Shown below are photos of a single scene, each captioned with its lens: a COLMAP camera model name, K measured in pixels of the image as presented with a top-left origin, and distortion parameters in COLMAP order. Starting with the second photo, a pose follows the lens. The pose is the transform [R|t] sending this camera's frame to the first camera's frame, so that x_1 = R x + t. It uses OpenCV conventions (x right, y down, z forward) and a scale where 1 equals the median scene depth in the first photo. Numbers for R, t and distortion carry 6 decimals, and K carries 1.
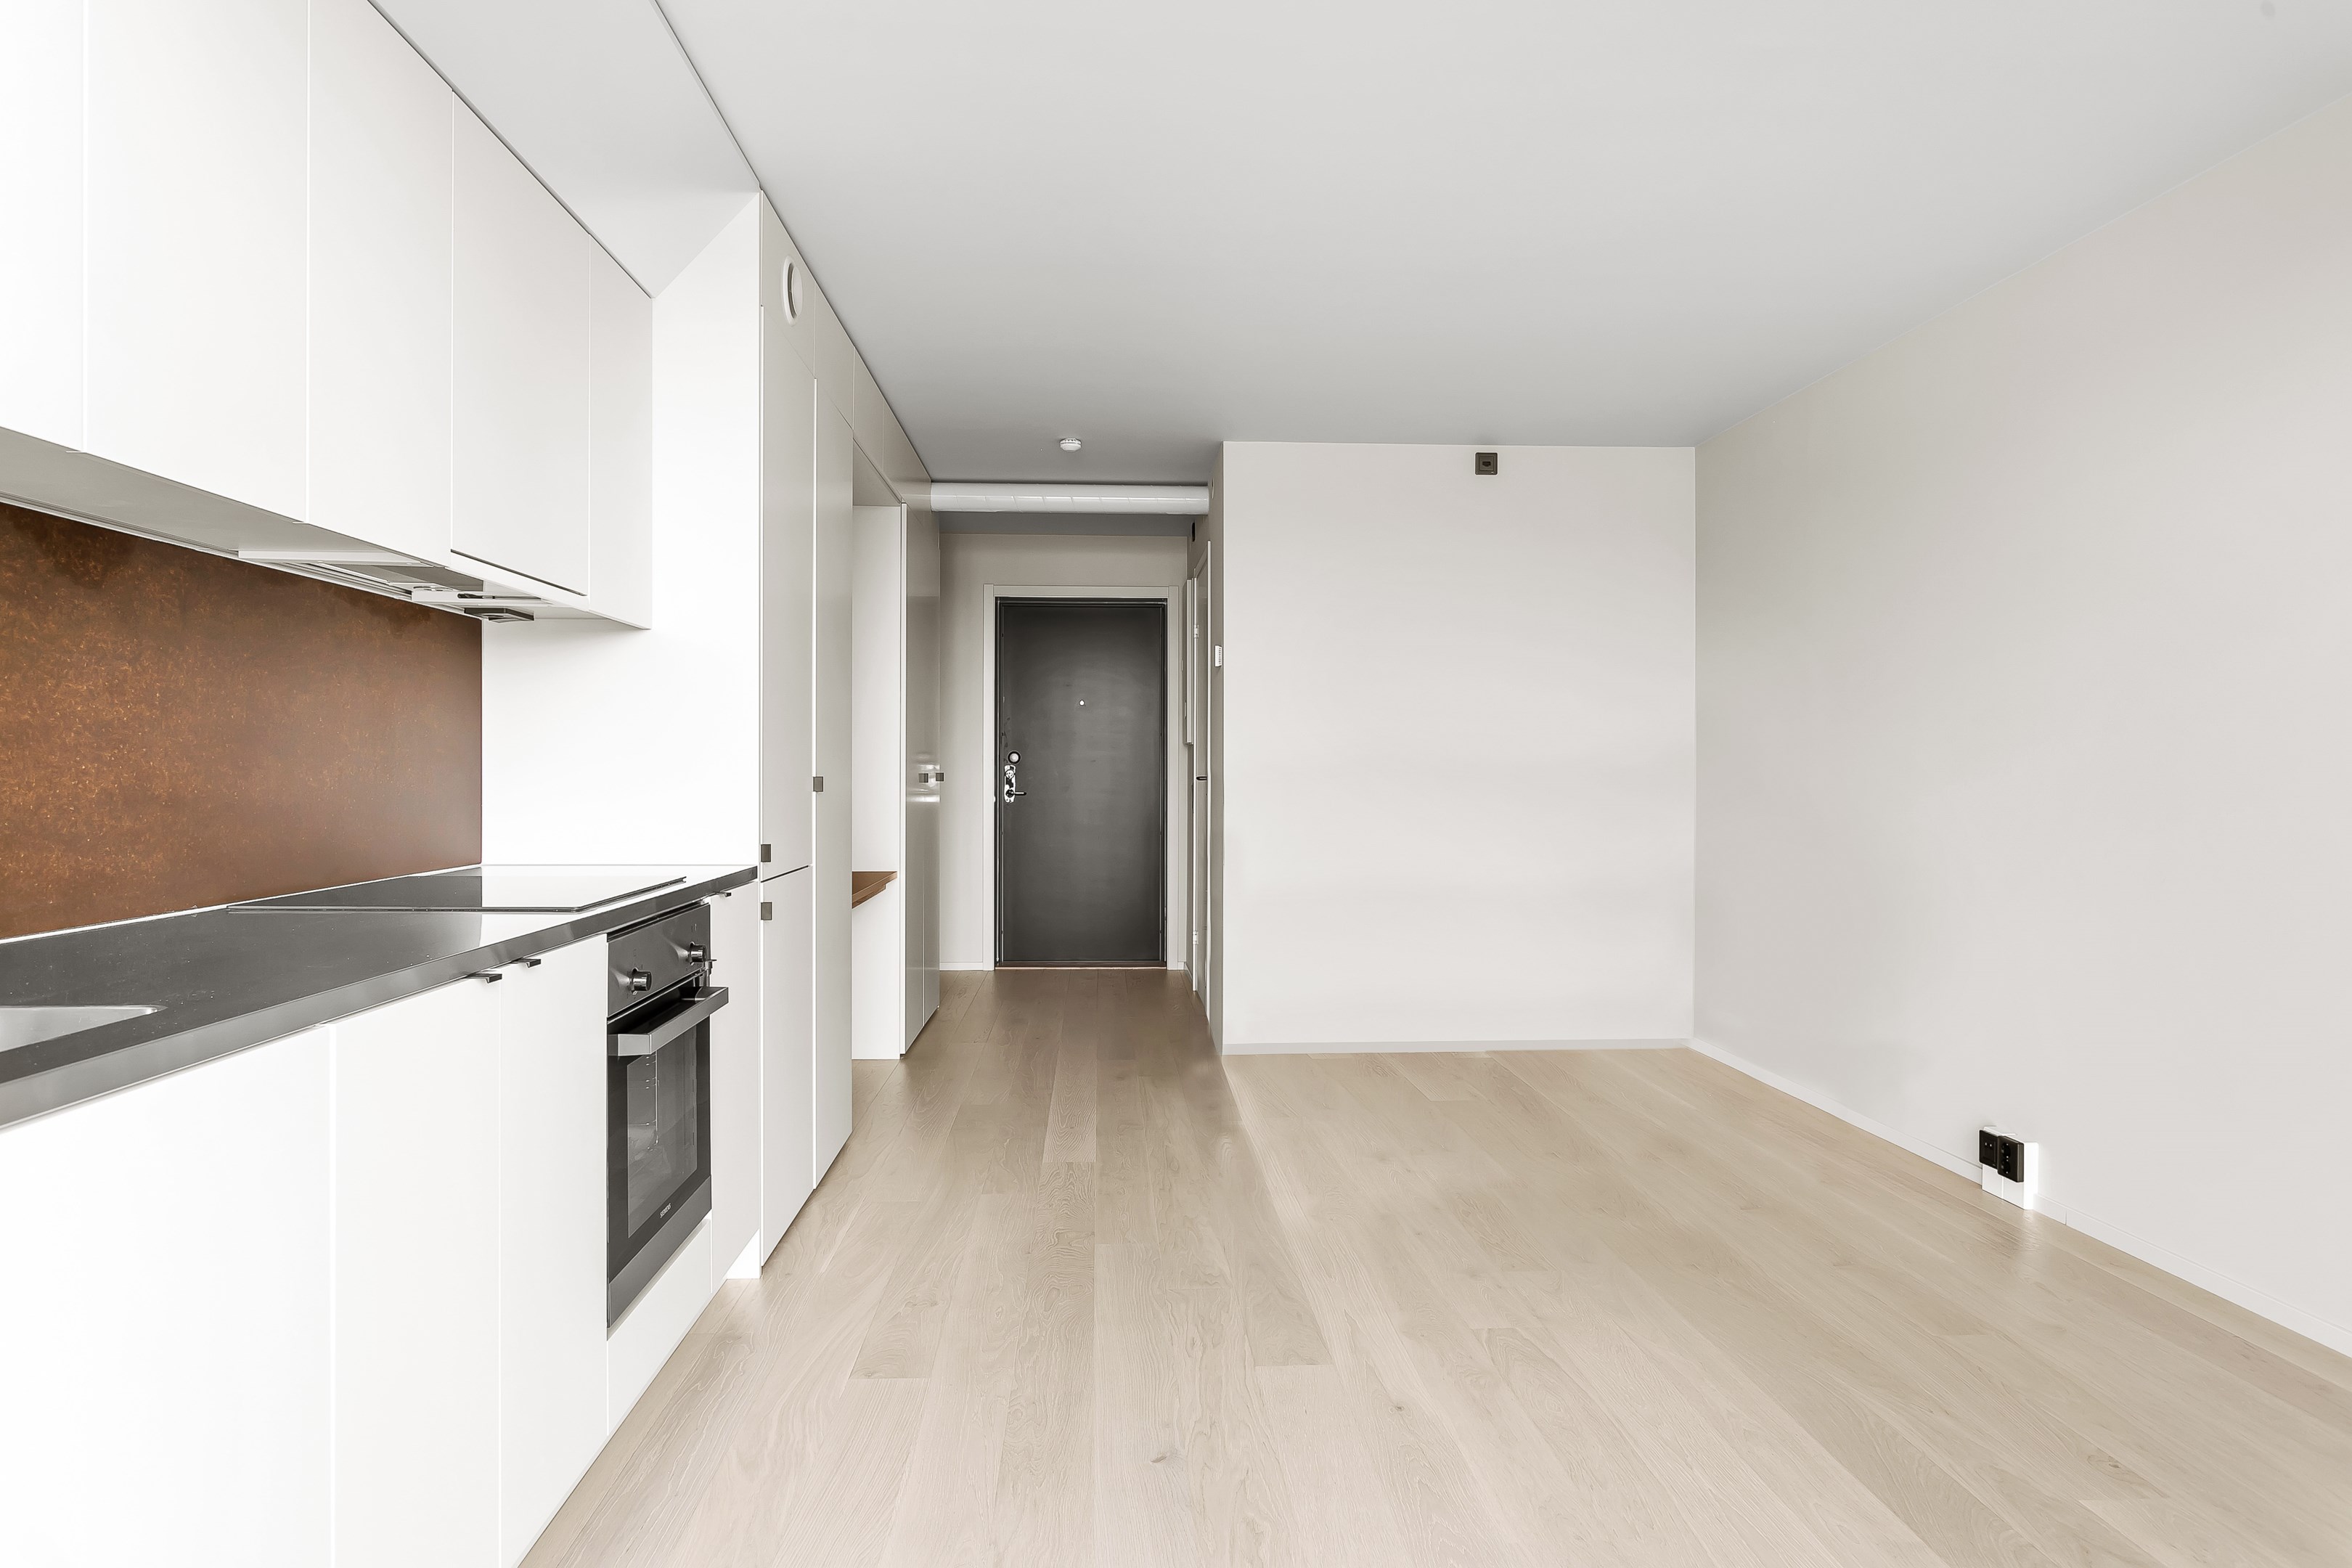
lens RADIAL K [[1482.8, 0, 1173.5], [0, 1482.8, 767.3], [0, 0, 1]] dist [-0.002151, 0.000403]
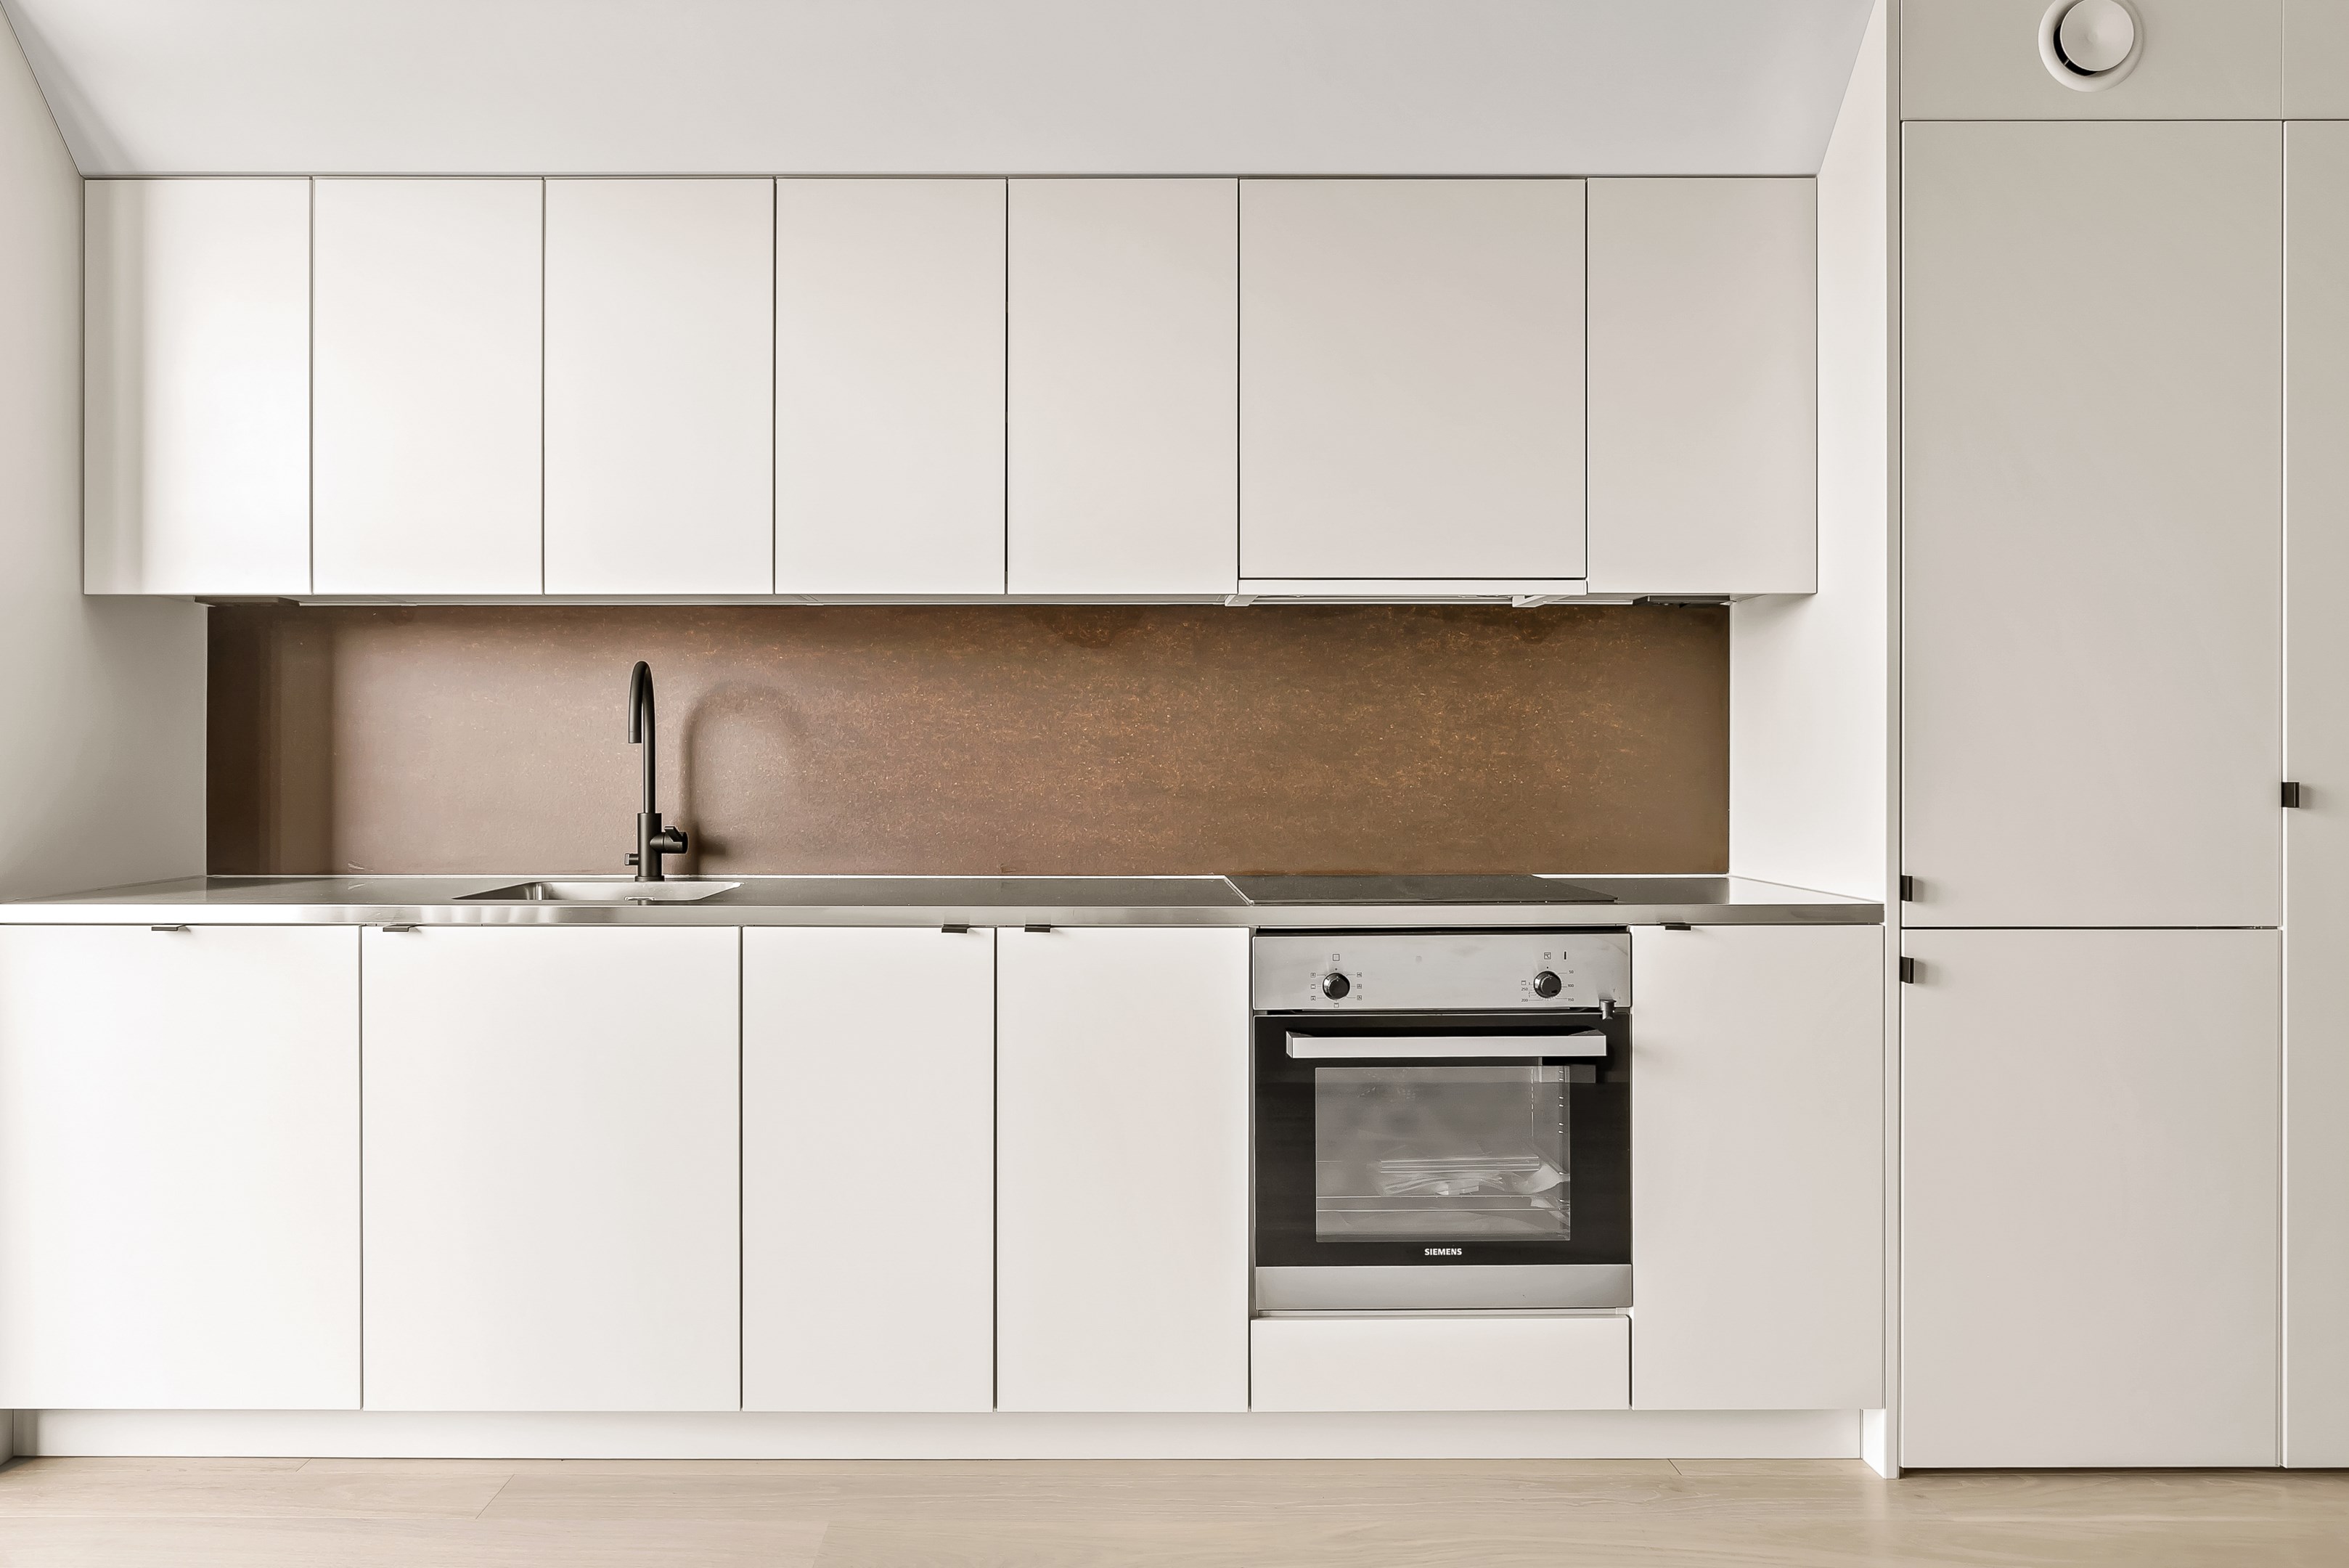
lens RADIAL K [[1531.6, 0, 1162.3], [0, 1531.6, 770.6], [0, 0, 1]] dist [-0.001193, -0.000048]
pose [[-0.048872, -0.001728, -0.998804, 0.746160], [0.001184, 0.999998, -0.001788, 0.004541], [0.998804, -0.001270, -0.048870, 1.071653]]
